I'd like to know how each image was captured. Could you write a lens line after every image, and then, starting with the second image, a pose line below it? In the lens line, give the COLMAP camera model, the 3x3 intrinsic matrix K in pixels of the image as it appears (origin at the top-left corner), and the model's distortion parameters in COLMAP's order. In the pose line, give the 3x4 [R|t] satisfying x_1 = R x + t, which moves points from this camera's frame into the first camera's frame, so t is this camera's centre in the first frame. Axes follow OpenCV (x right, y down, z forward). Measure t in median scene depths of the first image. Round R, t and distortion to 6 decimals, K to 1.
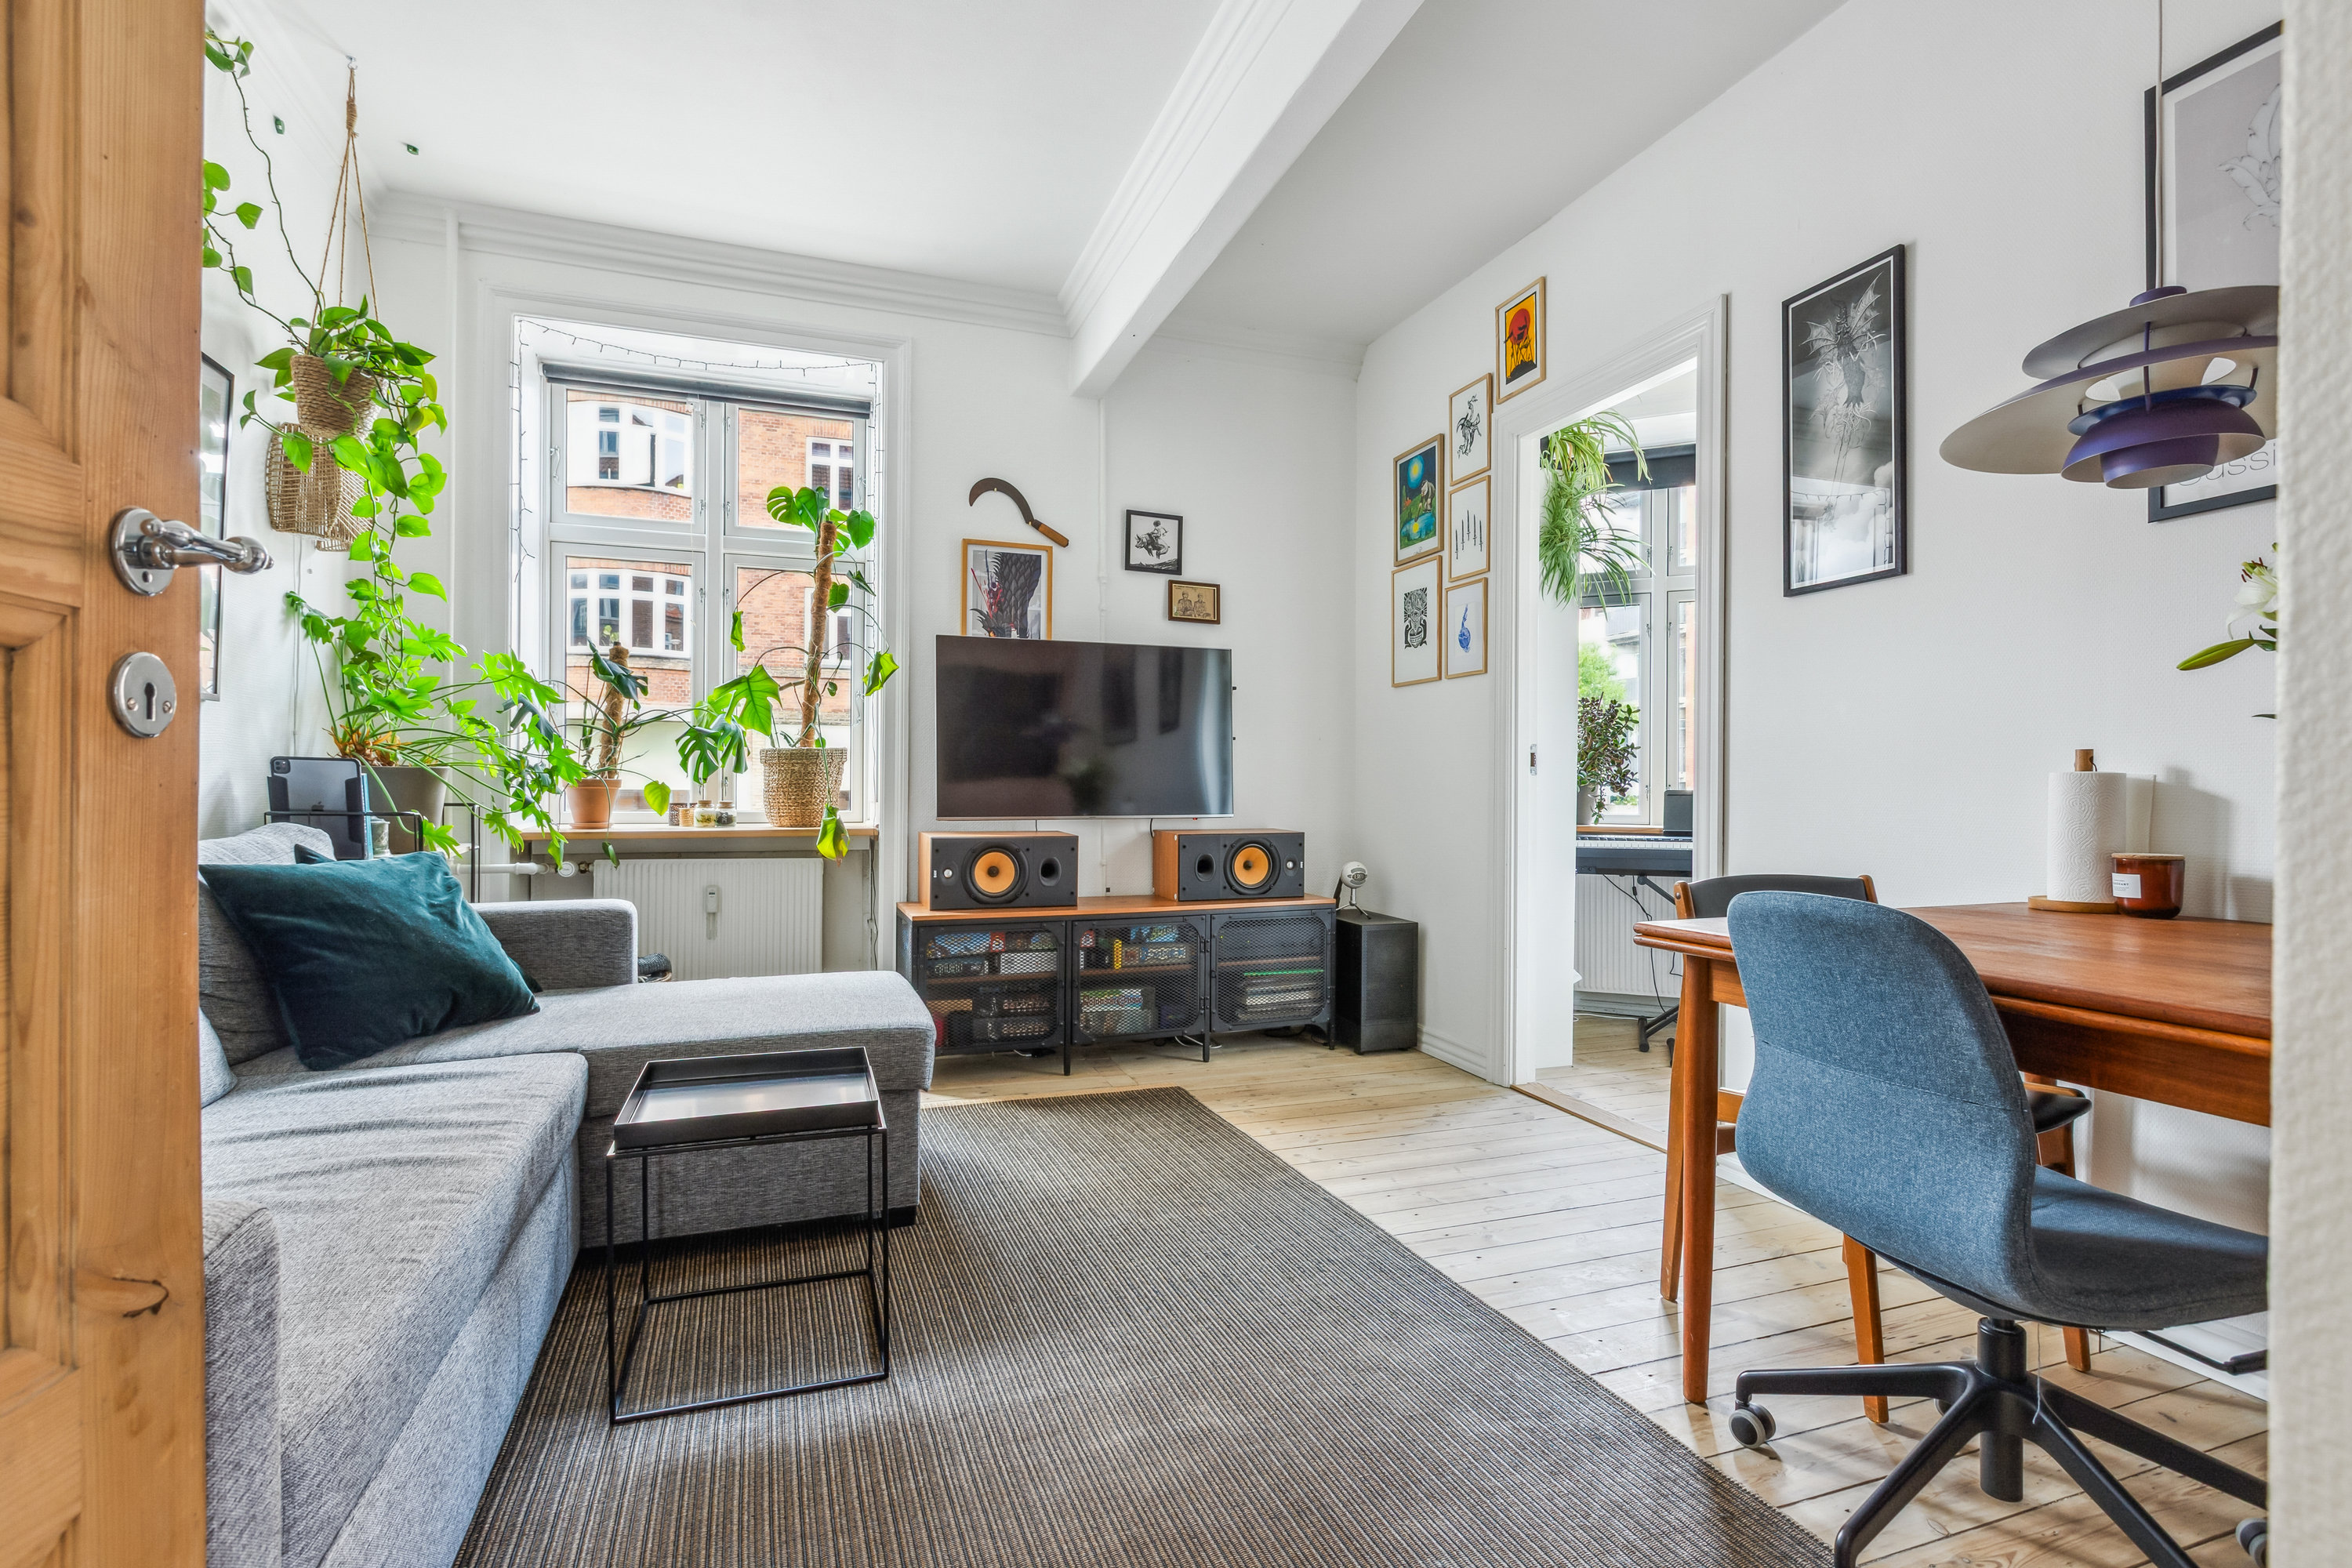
lens RADIAL K [[1117.9, 0, 1224.9], [0, 1117.9, 792.8], [0, 0, 1]] dist [0.004648, -0.001323]
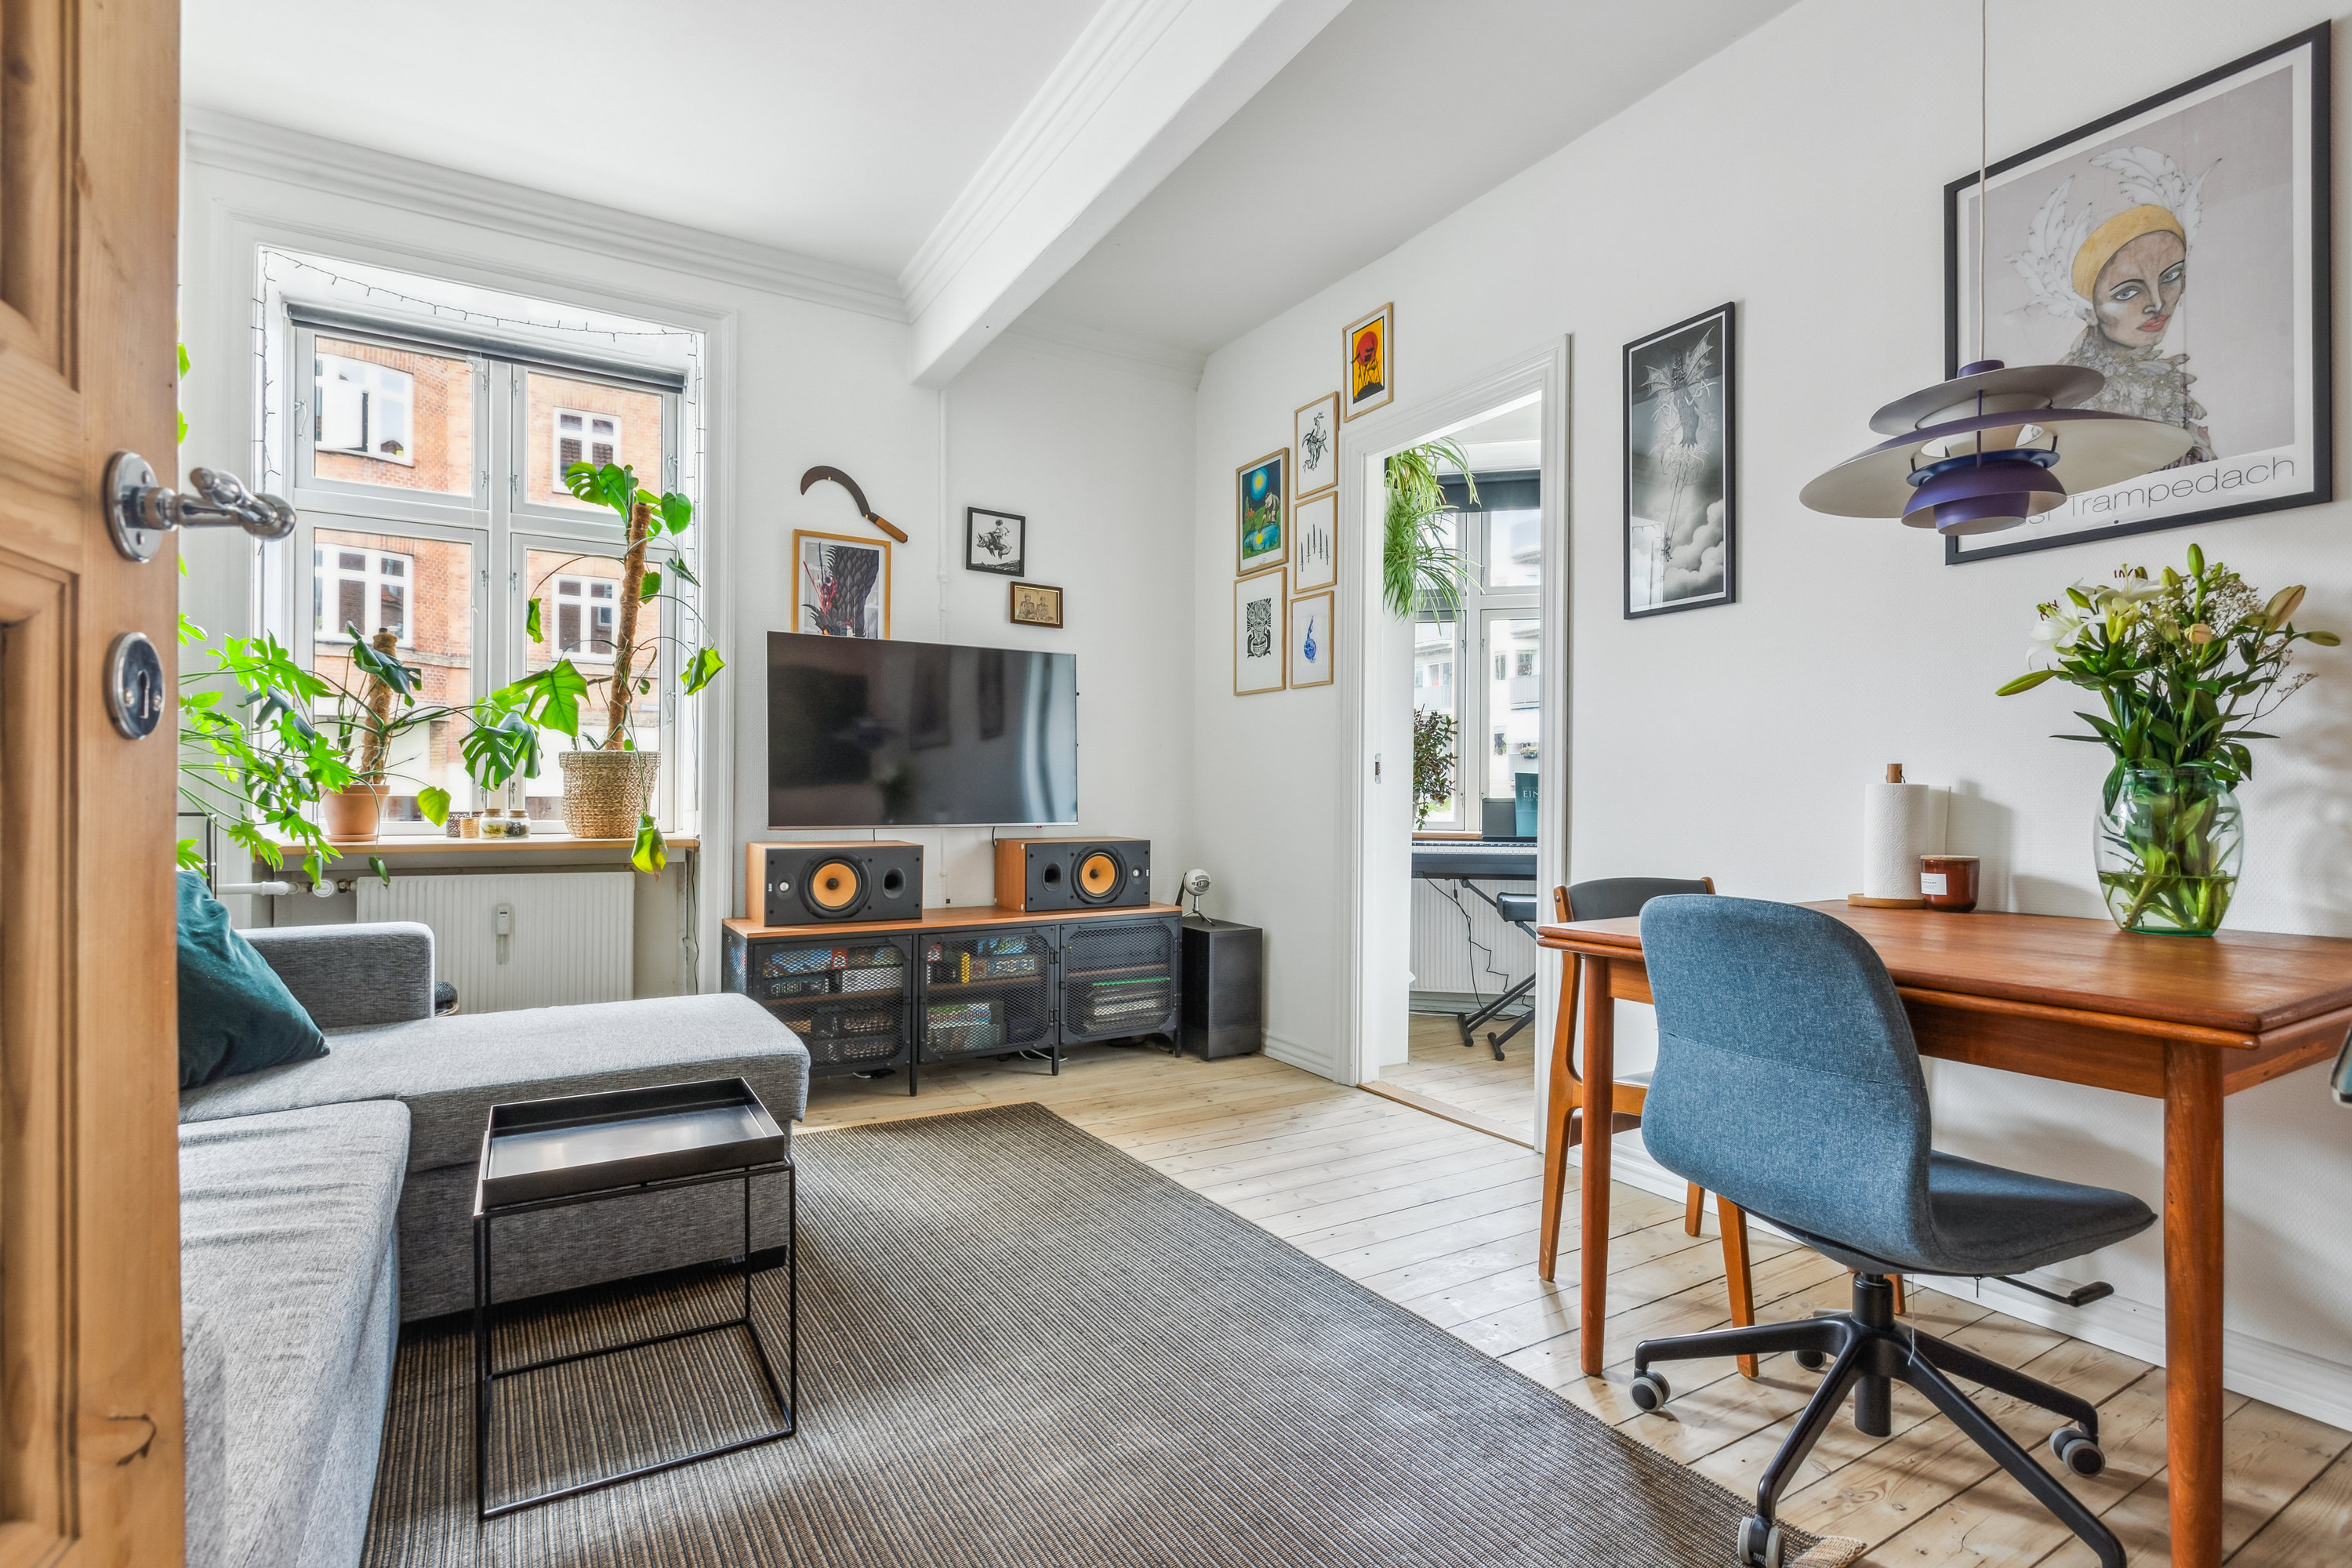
lens RADIAL K [[1117.9, 0, 1218.9], [0, 1117.9, 802.6], [0, 0, 1]] dist [0.004648, -0.001323]
pose [[0.981615, 0.000286, 0.190870, -0.096846], [-0.000880, 0.999995, 0.003025, -0.001941], [-0.190868, -0.003138, 0.981611, 0.018121]]
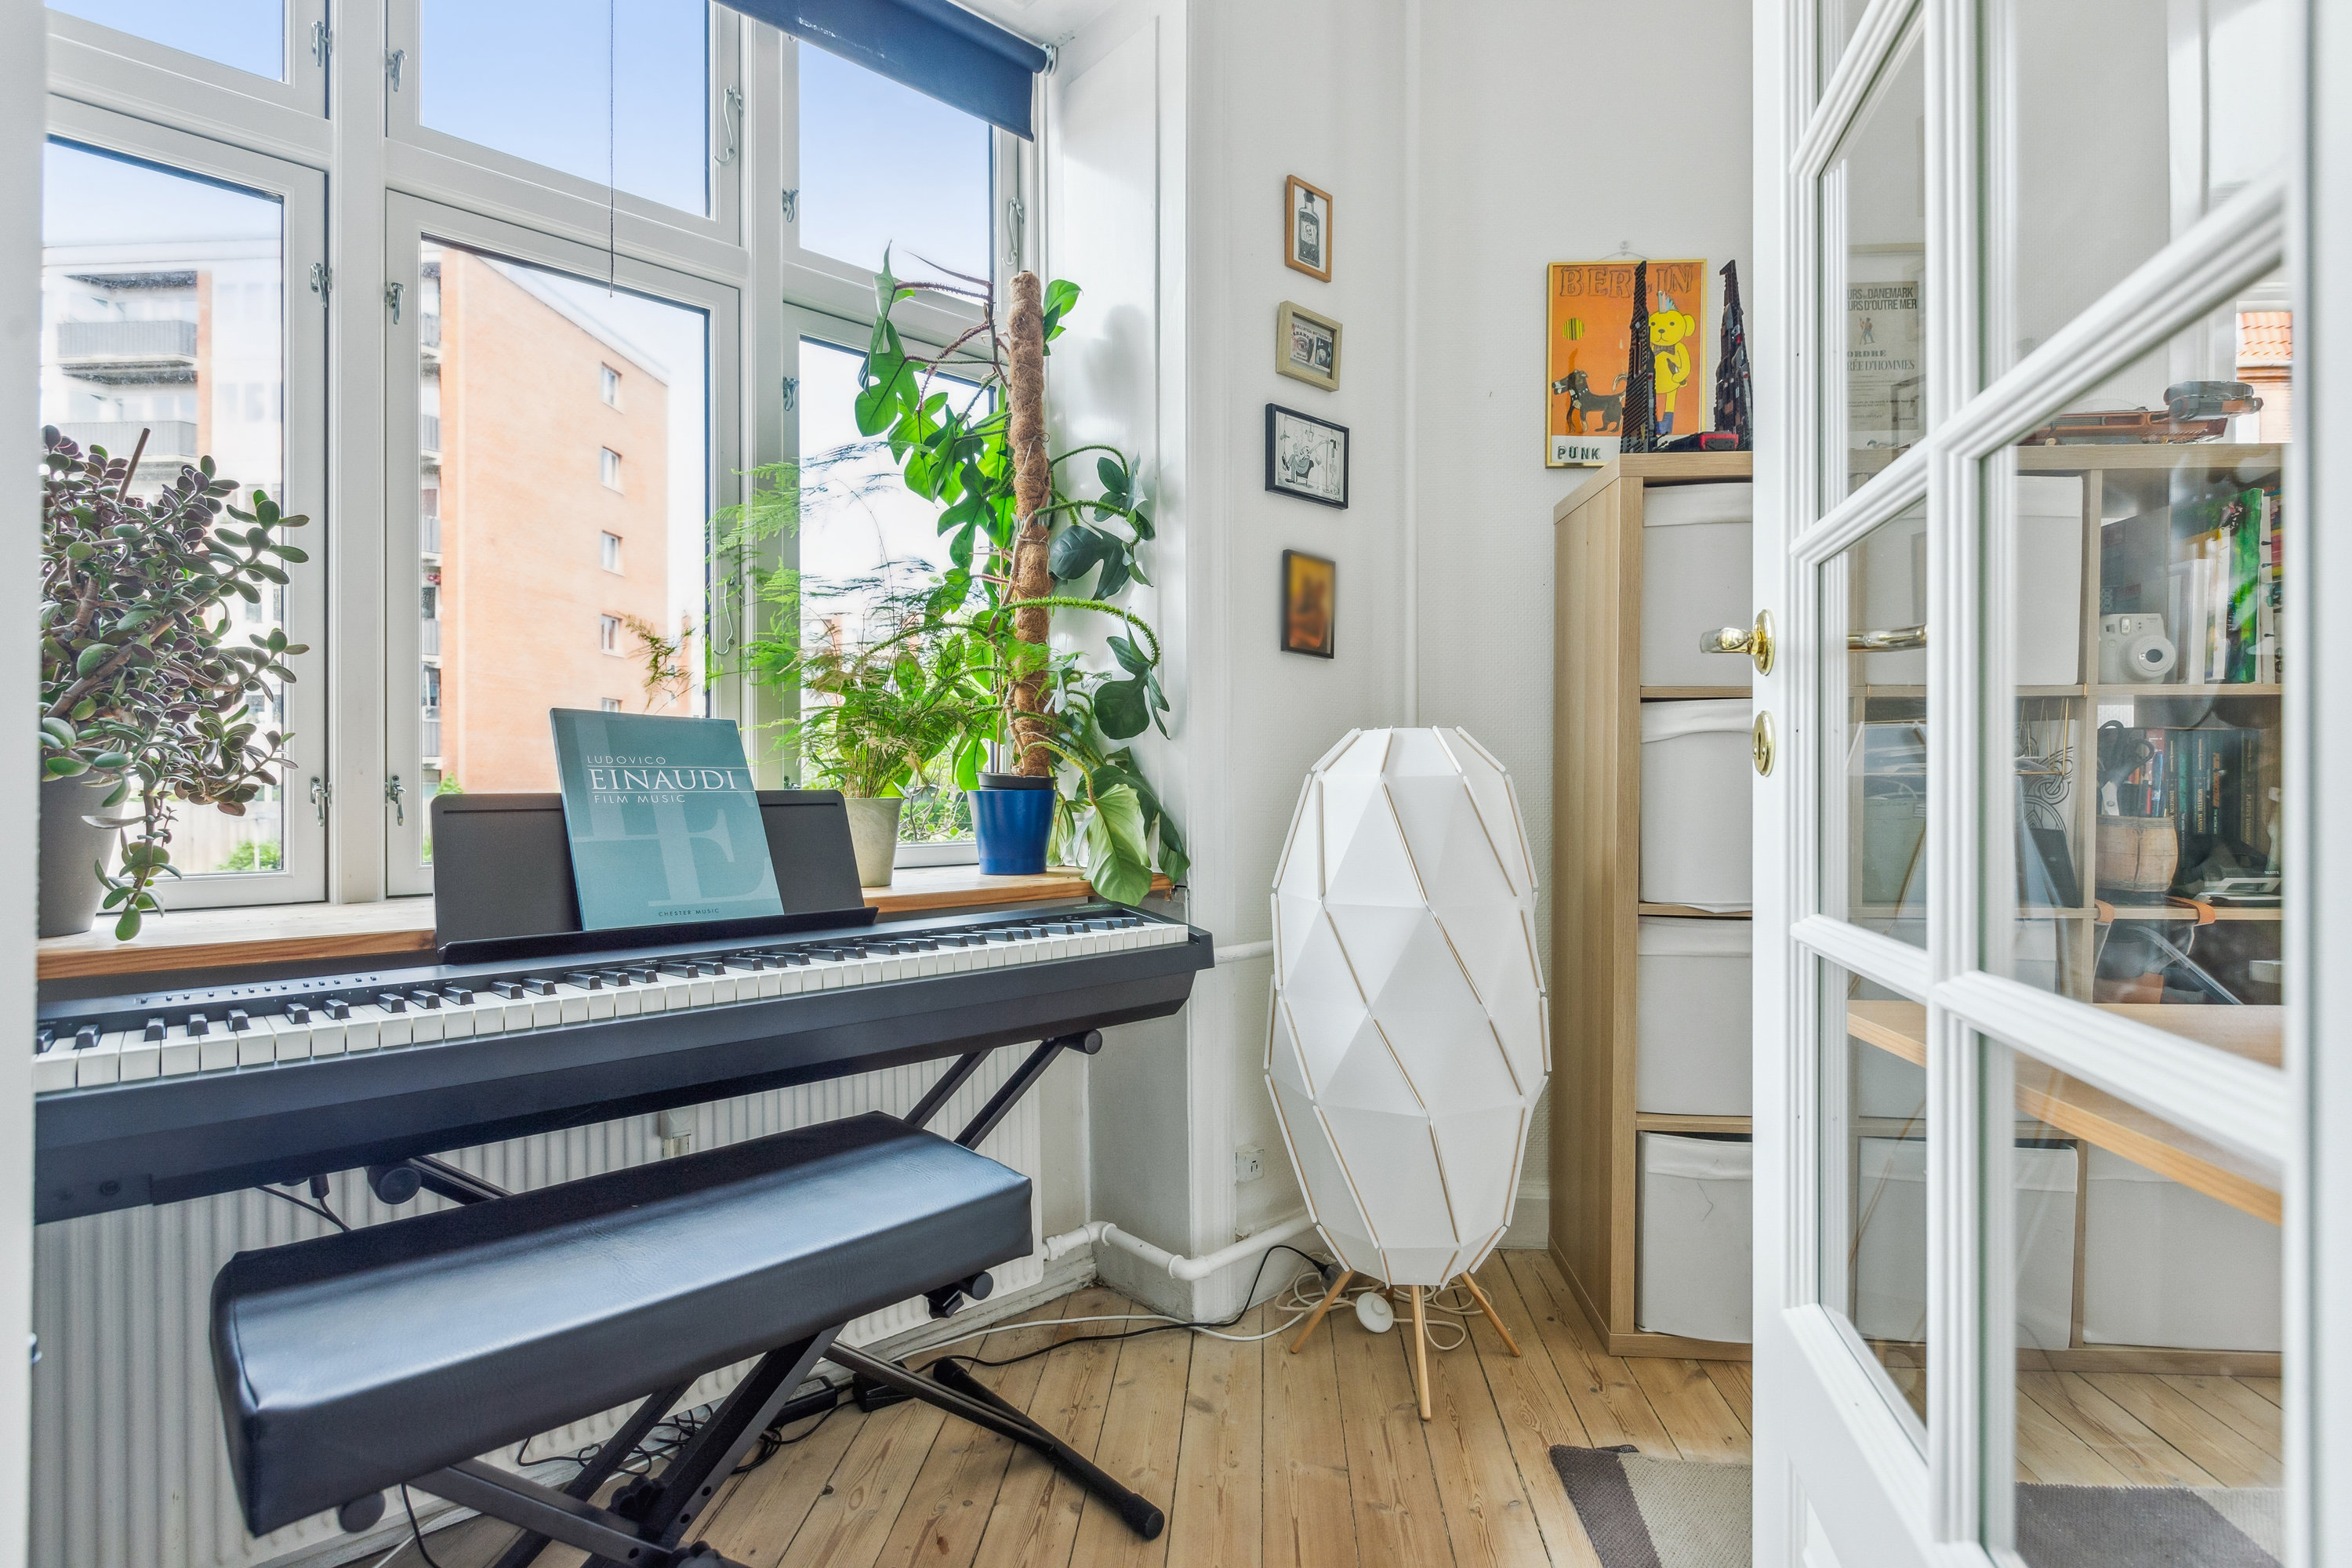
lens RADIAL K [[1117.9, 0, 1181.6], [0, 1117.9, 777.4], [0, 0, 1]] dist [0.004648, -0.001323]
pose [[0.429544, -0.007410, 0.903016, 0.386926], [0.005560, 0.999969, 0.005561, -0.013752], [-0.903029, 0.002632, 0.429572, 1.267498]]
